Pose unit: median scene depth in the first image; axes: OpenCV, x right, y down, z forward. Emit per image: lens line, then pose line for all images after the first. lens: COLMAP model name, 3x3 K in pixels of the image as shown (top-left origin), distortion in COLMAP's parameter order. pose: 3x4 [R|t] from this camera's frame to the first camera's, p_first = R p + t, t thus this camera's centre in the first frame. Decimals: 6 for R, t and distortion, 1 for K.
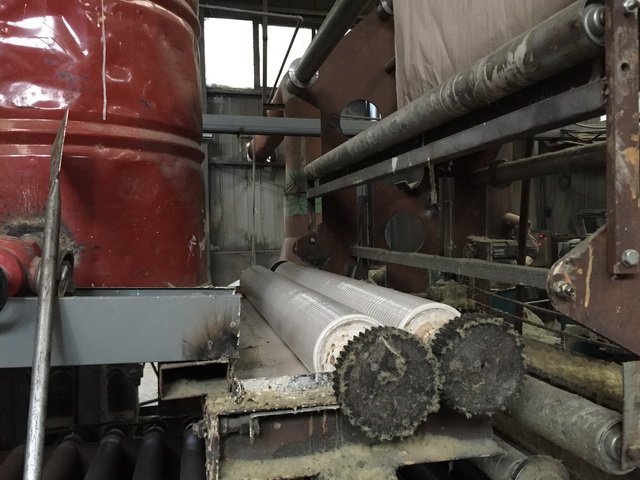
lens RADIAL K [[545.8, 0, 322.7], [0, 545.8, 242.0], [0, 0, 1]] dist [0.076020, -0.086091]
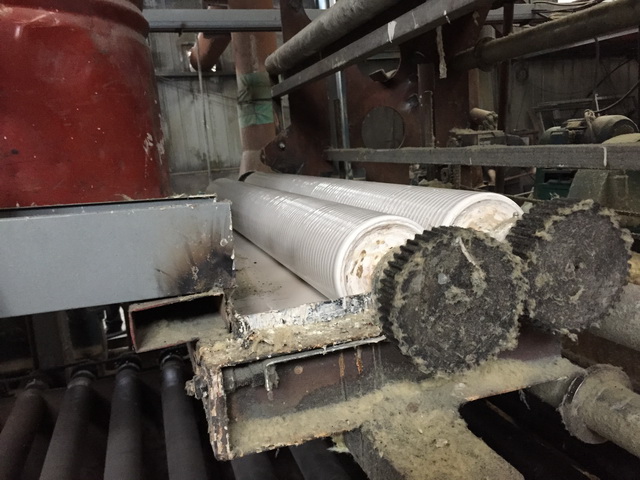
lens RADIAL K [[545.8, 0, 323.1], [0, 545.8, 242.6], [0, 0, 1]] dist [0.076020, -0.086091]
pose [[0.993873, -0.082780, 0.073245, -0.073450], [0.070378, 0.984904, 0.158151, 0.038730], [-0.085231, -0.152028, 0.984695, 0.236007]]
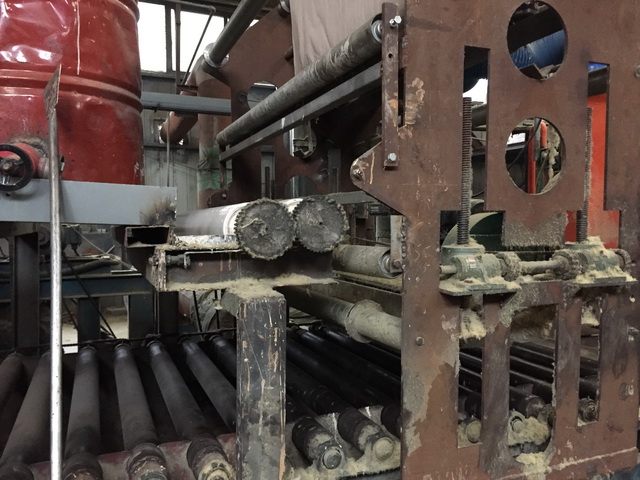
lens RADIAL K [[545.8, 0, 324.0], [0, 545.8, 241.6], [0, 0, 1]] dist [0.076020, -0.086091]
pose [[0.987249, 0.003266, 0.159149, 0.017153], [-0.005152, 0.999921, 0.011440, 0.201222], [-0.159099, -0.012114, 0.987188, -0.558031]]
